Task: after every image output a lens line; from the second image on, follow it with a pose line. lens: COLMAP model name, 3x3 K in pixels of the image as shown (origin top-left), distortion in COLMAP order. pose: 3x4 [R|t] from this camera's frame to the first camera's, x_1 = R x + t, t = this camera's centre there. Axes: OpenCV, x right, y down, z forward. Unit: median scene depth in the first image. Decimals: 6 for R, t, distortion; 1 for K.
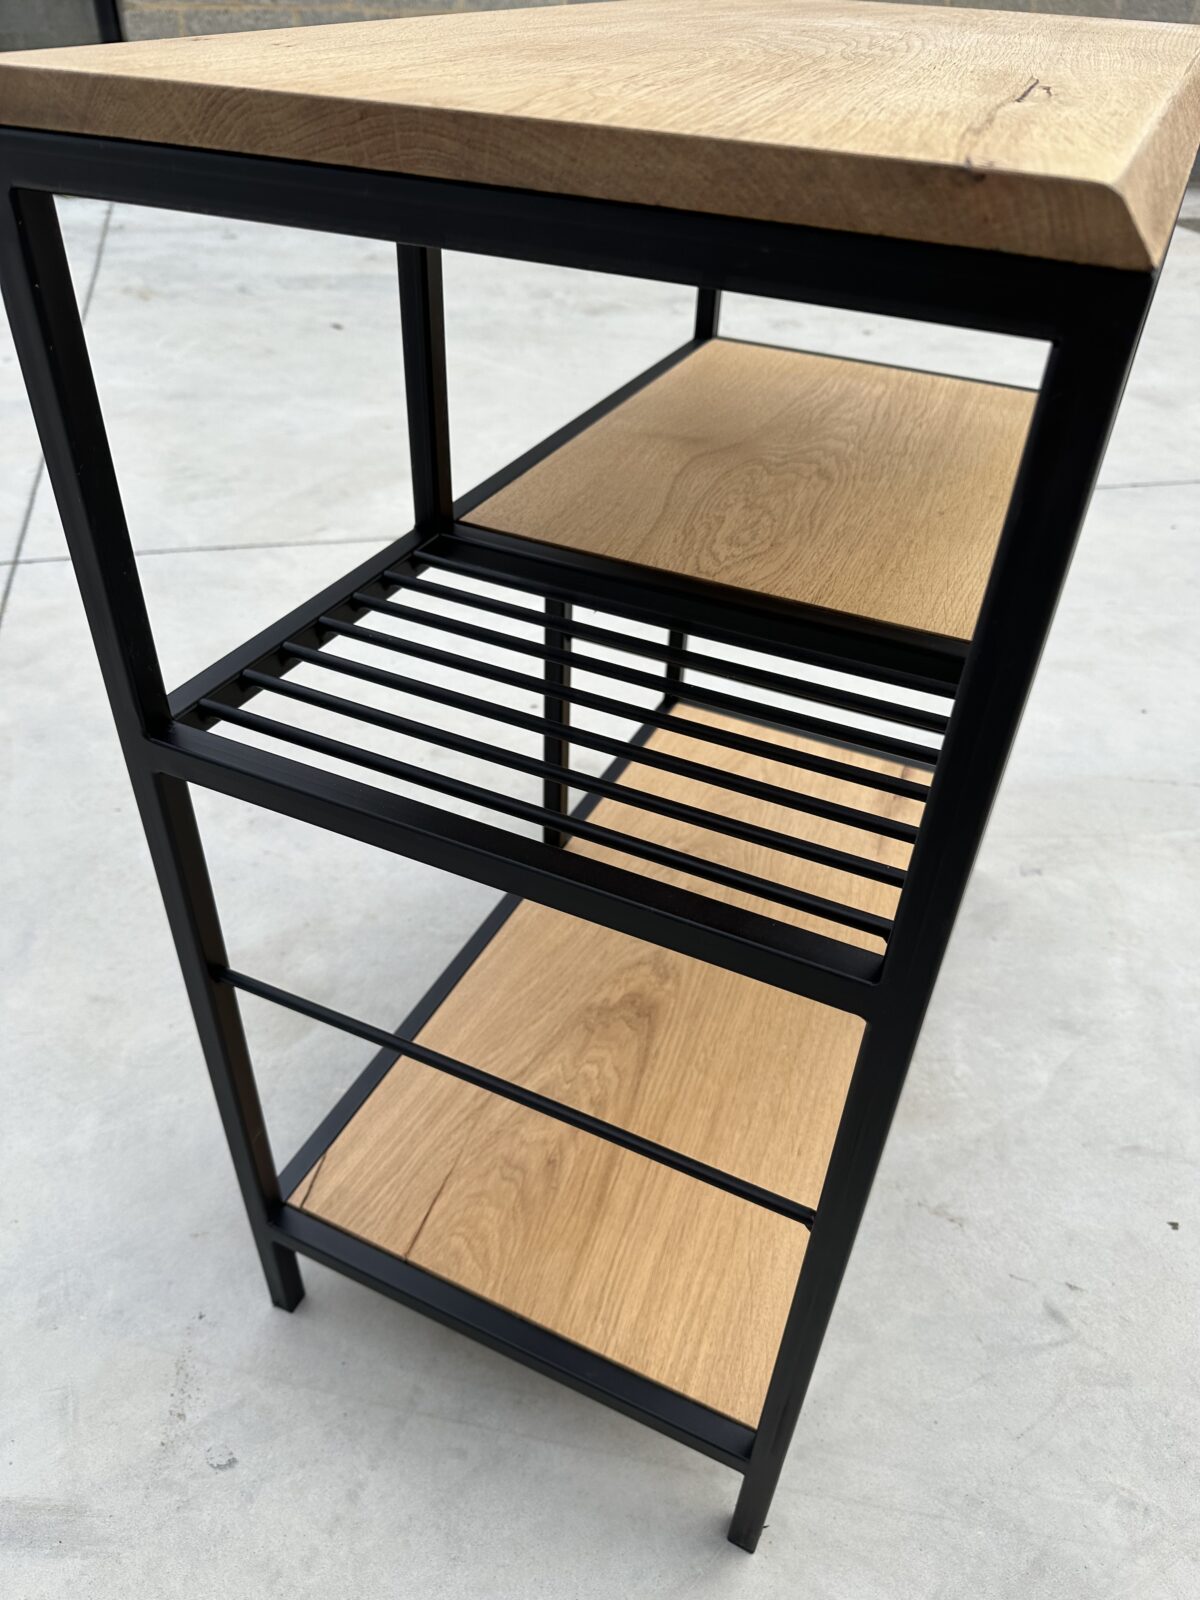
lens RADIAL K [[1136.6, 0, 601.4], [0, 1136.6, 847.6], [0, 0, 1]] dist [-0.021562, 0.003334]
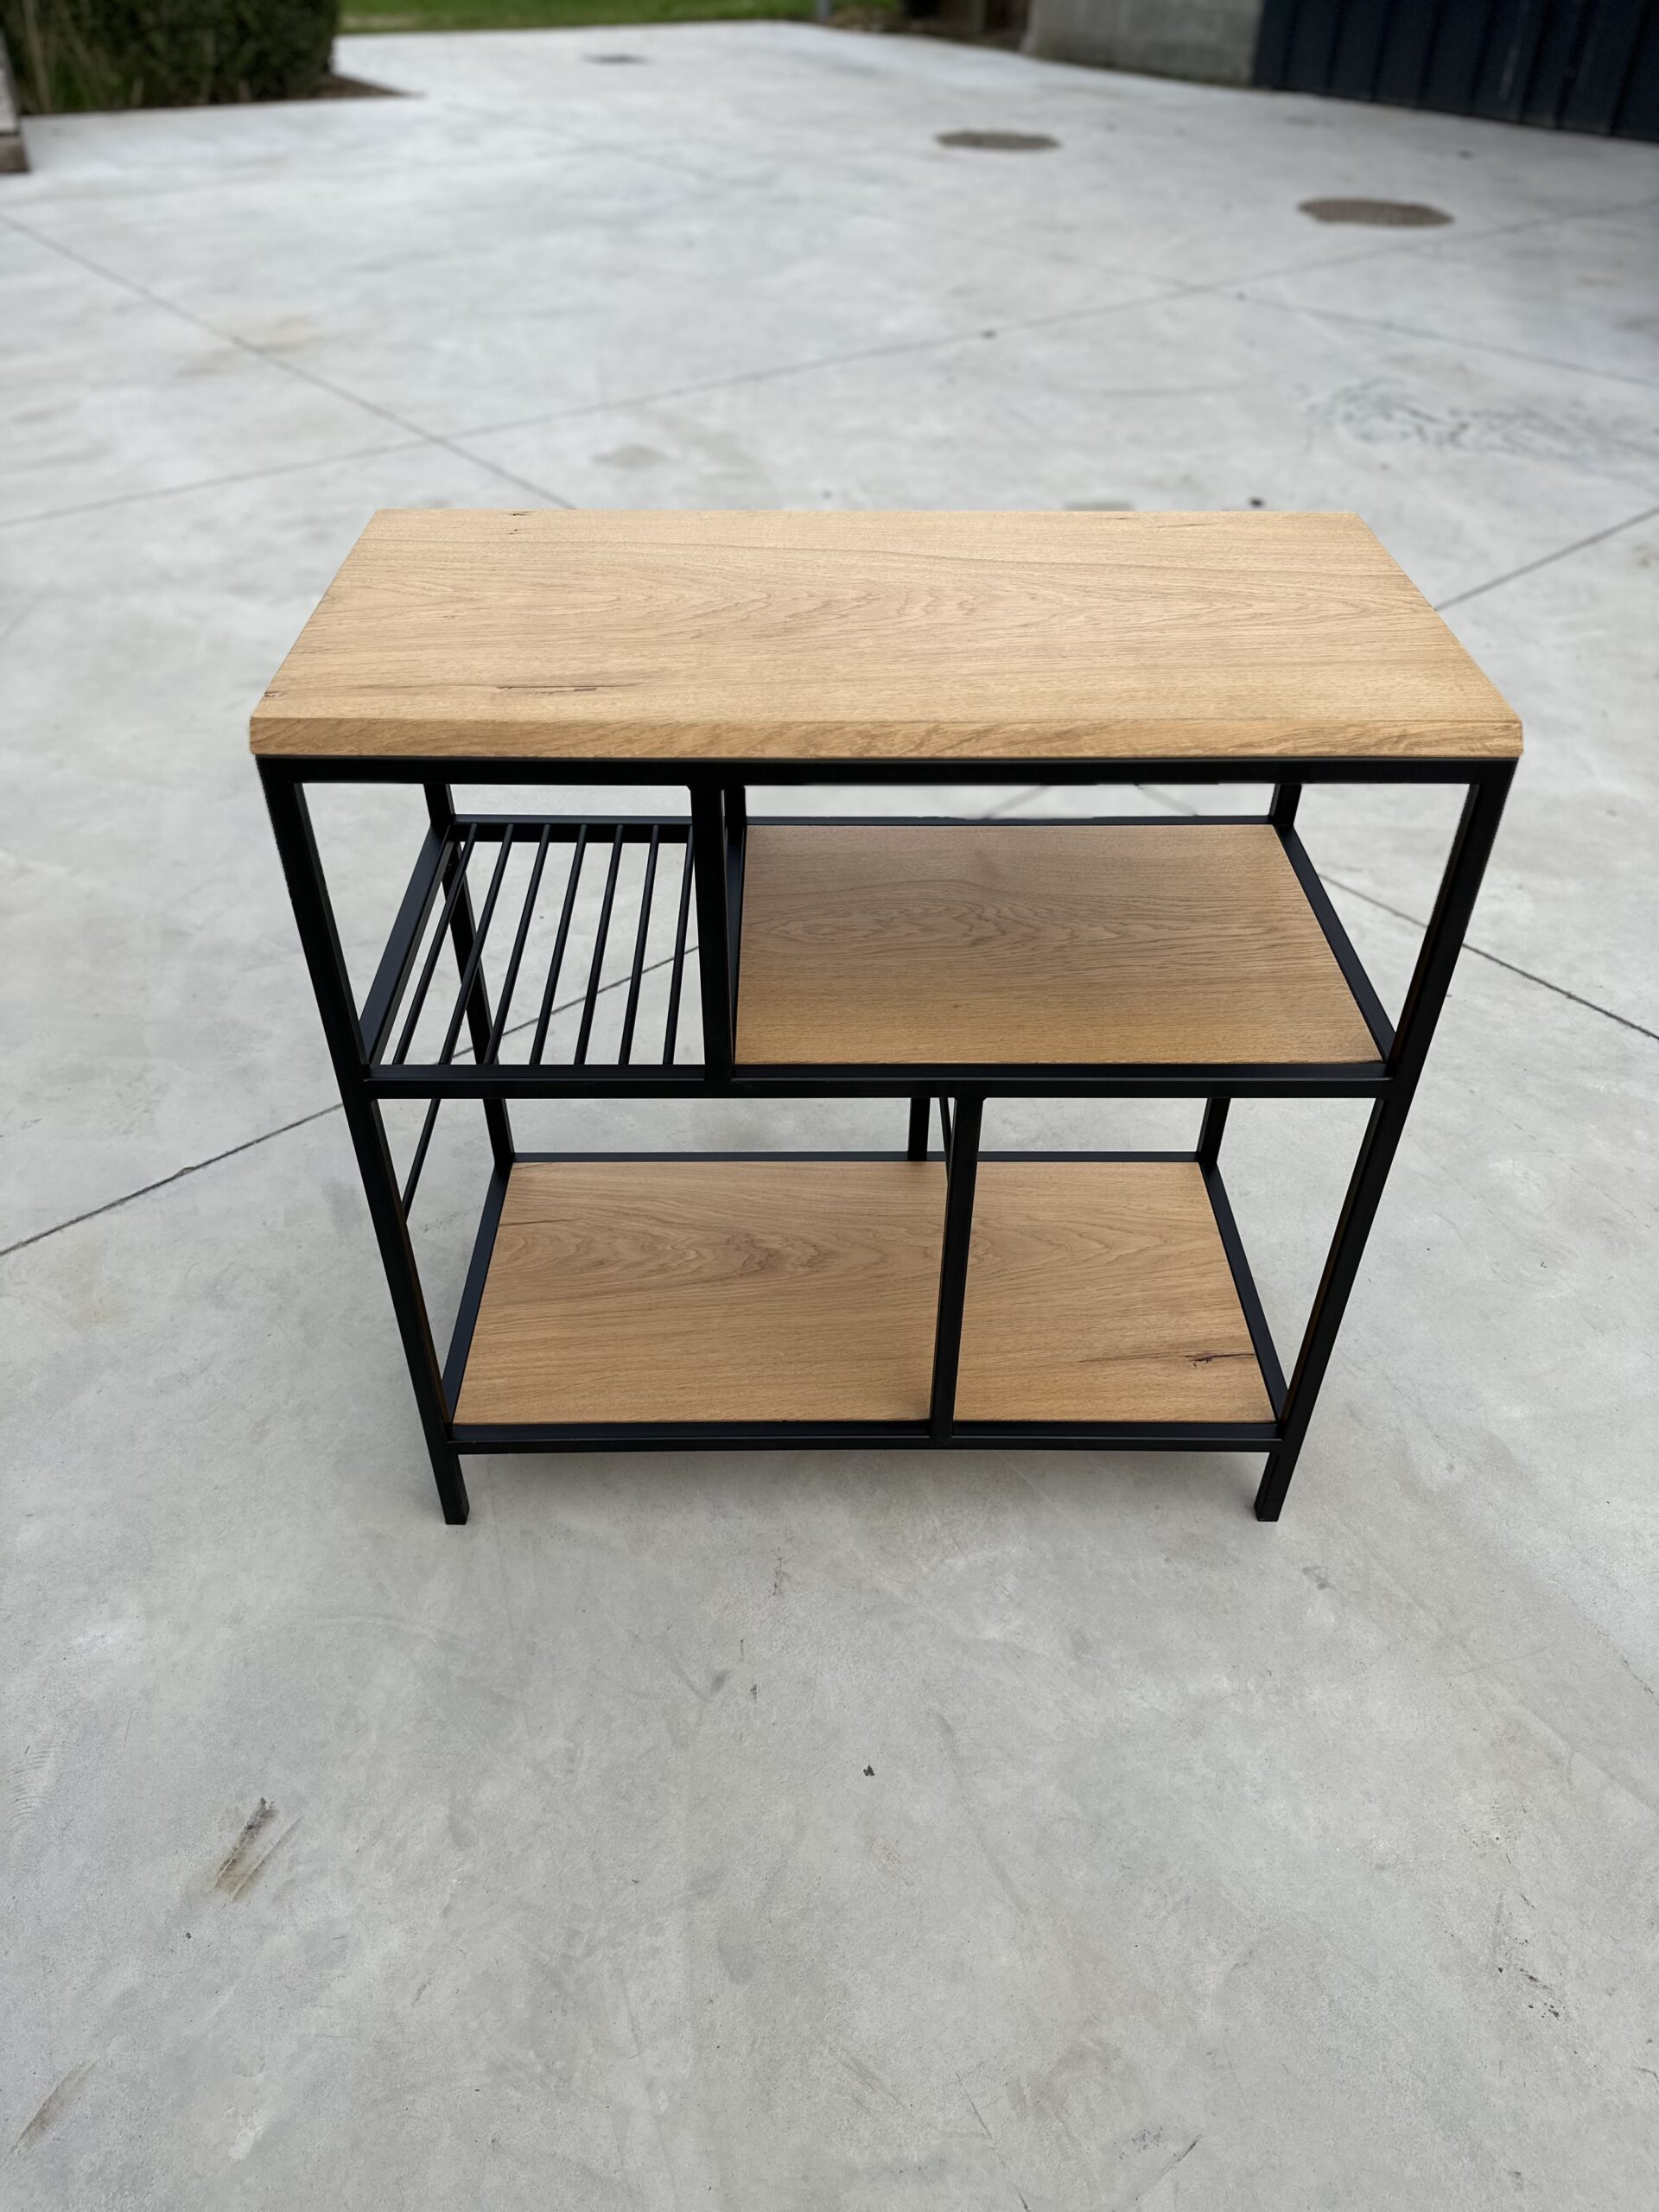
lens RADIAL K [[1571.3, 0, 831.4], [0, 1571.3, 1171.7], [0, 0, 1]] dist [-0.021562, 0.003334]
pose [[0.424002, 0.576495, -0.698481, 1.247546], [-0.569507, 0.769390, 0.289310, -0.478544], [0.704190, 0.275122, 0.654541, -0.058332]]
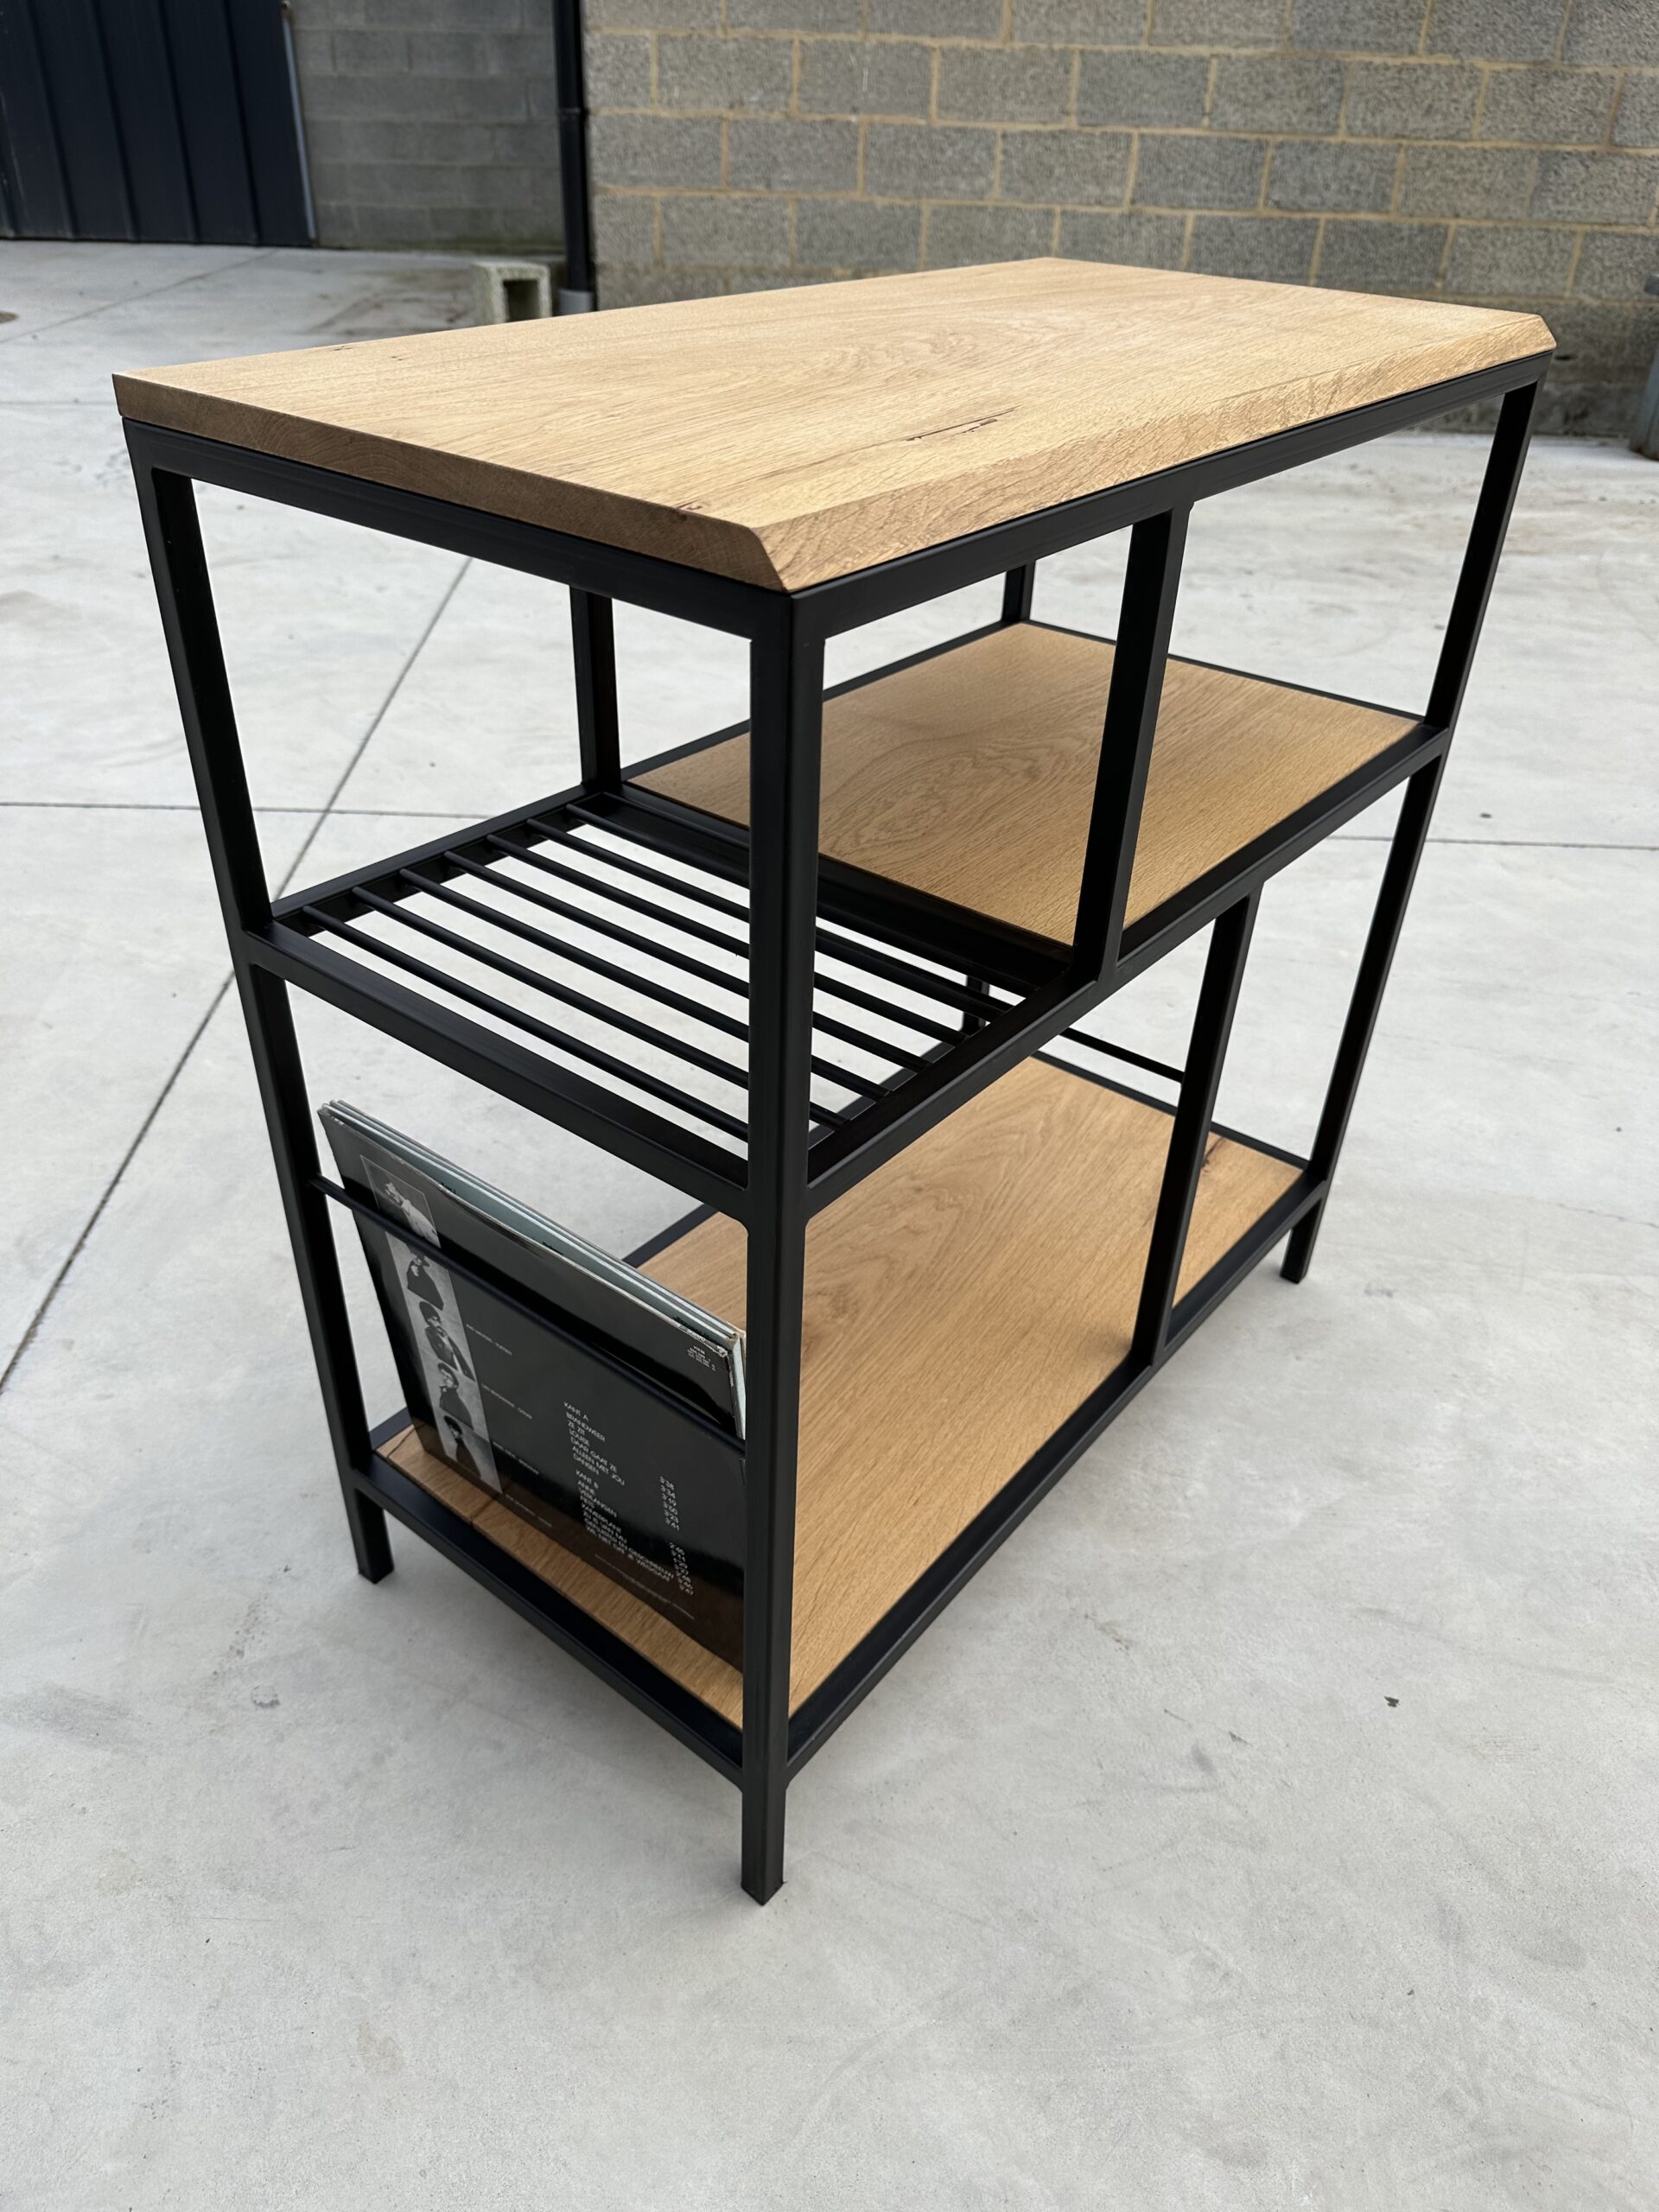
lens RADIAL K [[1571.3, 0, 831.4], [0, 1571.3, 1171.7], [0, 0, 1]] dist [-0.021562, 0.003334]
pose [[0.972112, 0.135245, -0.191593, 0.301410], [-0.148343, 0.987366, -0.055693, 0.084391], [0.181640, 0.082561, 0.979893, -0.246601]]
